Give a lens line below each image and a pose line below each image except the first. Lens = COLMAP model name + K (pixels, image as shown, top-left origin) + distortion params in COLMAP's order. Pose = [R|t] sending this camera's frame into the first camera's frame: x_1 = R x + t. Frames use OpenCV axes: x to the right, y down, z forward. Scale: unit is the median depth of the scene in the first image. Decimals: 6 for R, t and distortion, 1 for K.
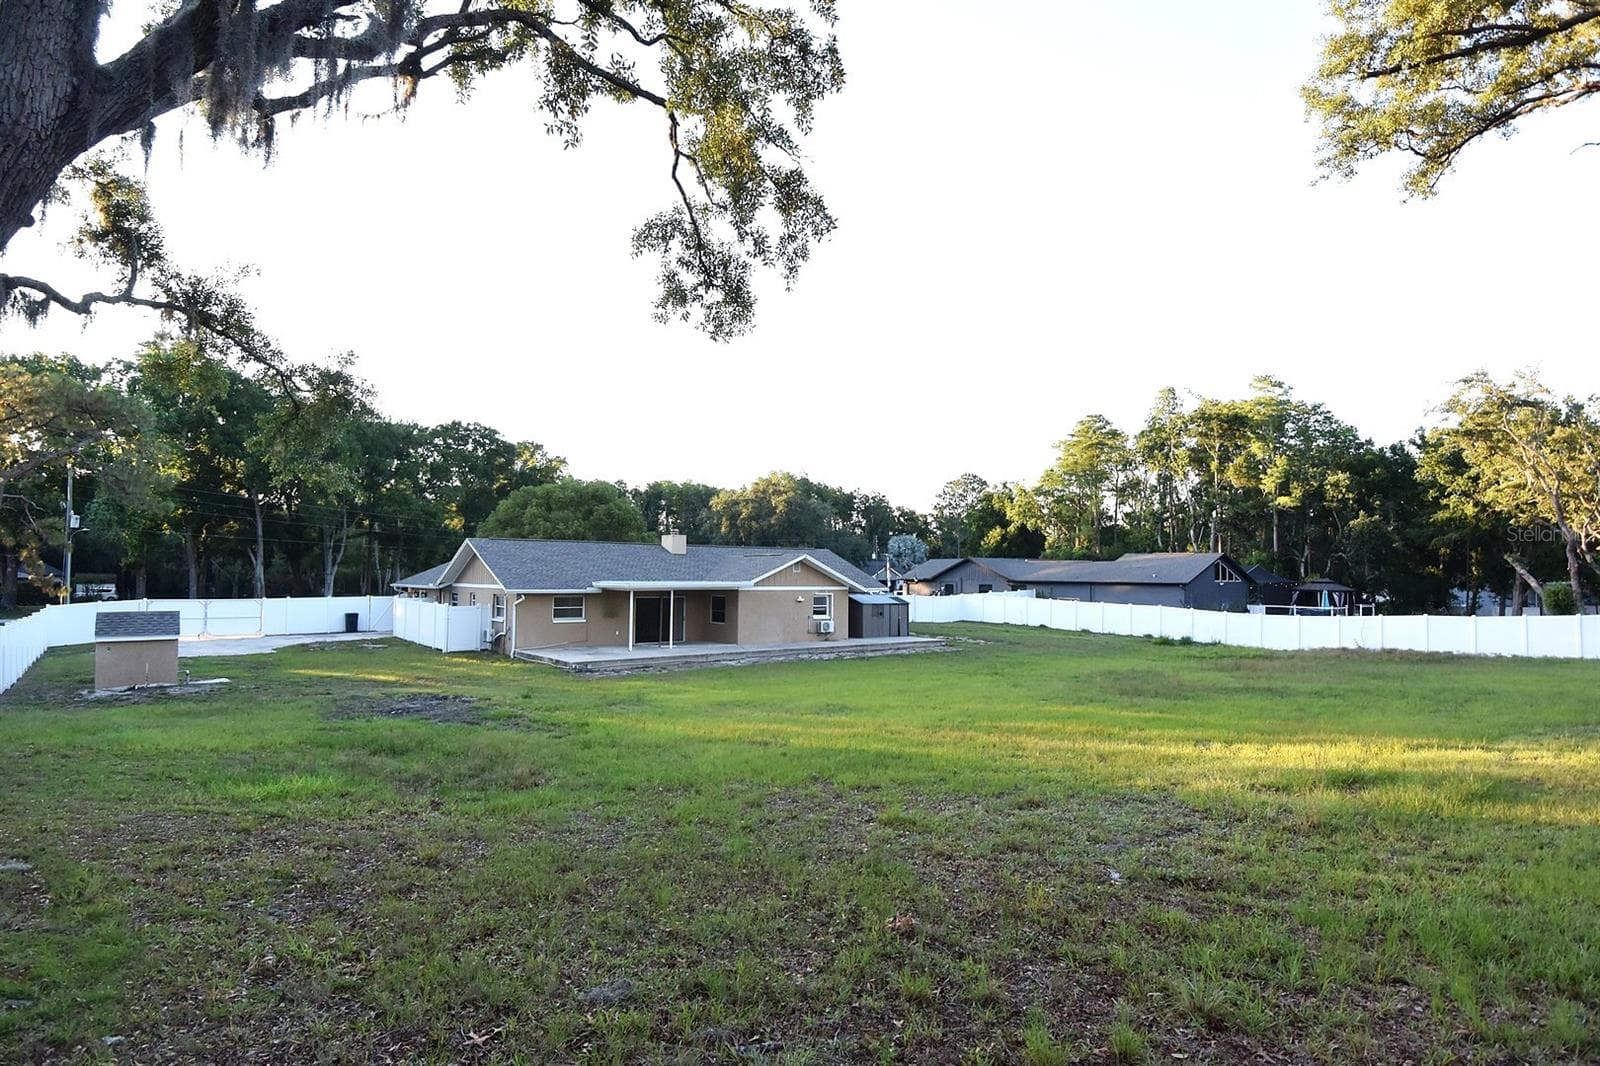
lens RADIAL K [[818.6, 0, 800.0], [0, 818.6, 533.0], [0, 0, 1]] dist [-0.004684, -0.001008]
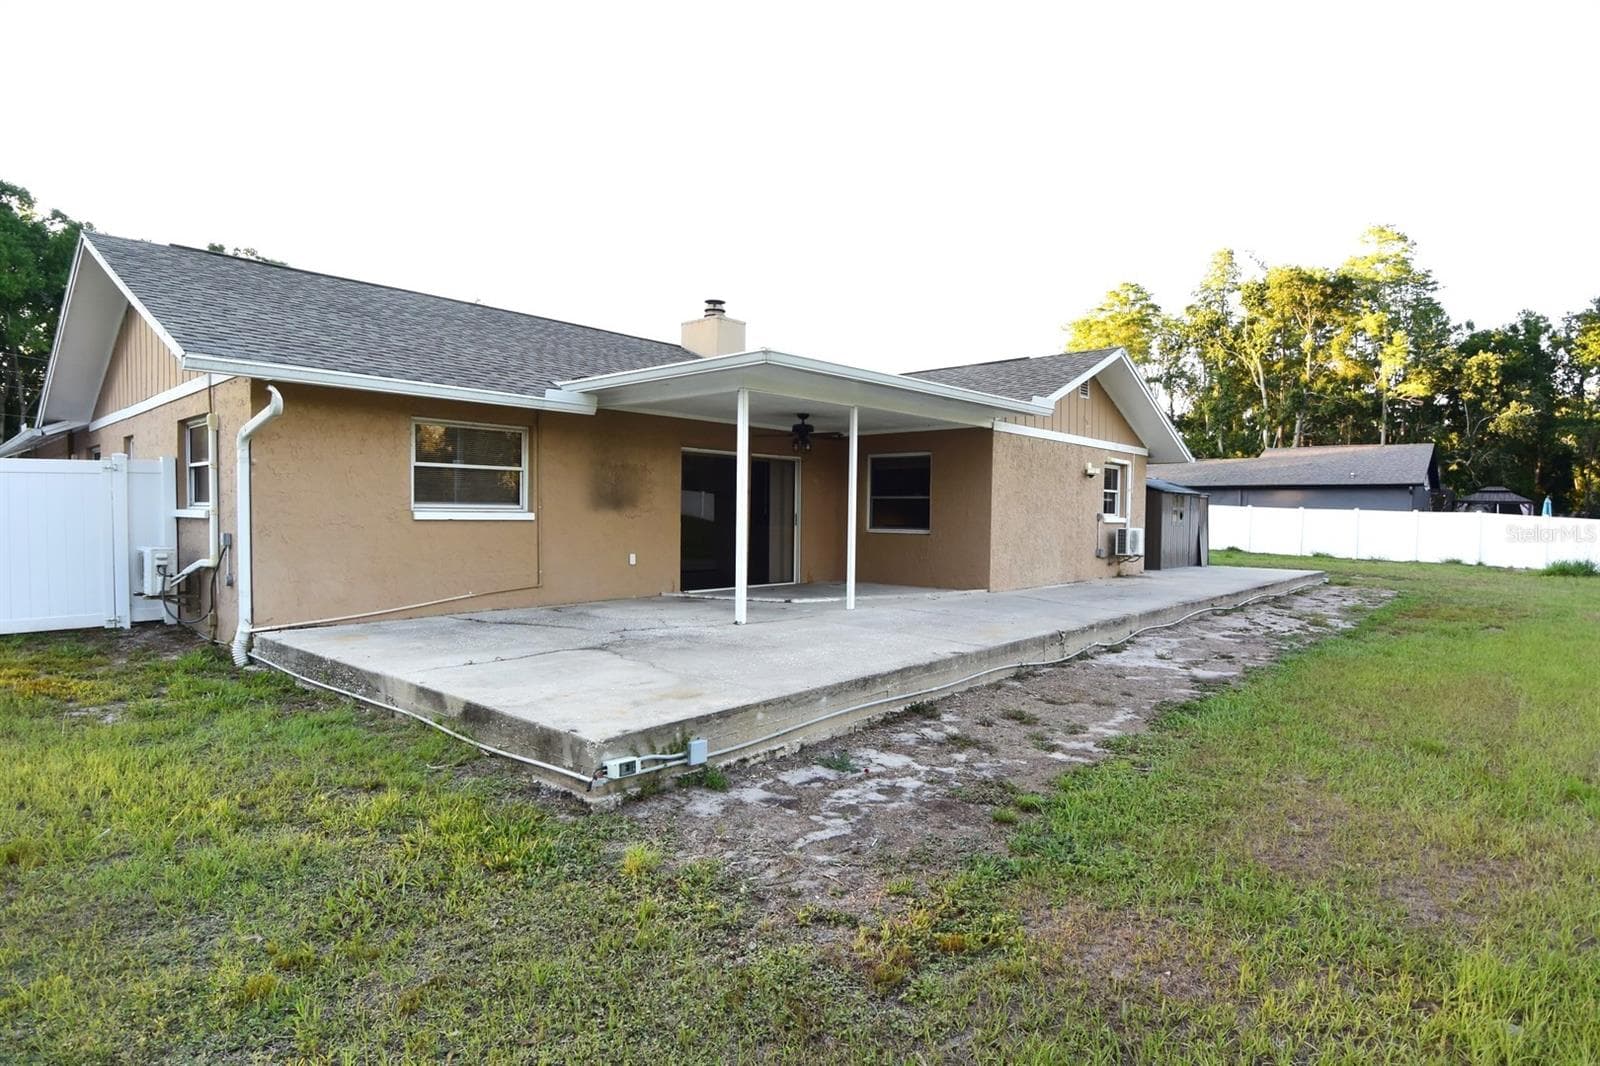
lens RADIAL K [[818.6, 0, 800.0], [0, 818.6, 533.0], [0, 0, 1]] dist [-0.004684, -0.001008]
pose [[0.983409, -0.002751, 0.181381, -0.214129], [-0.011123, 0.997089, 0.075429, 0.087250], [-0.181060, -0.076196, 0.980516, 0.676977]]
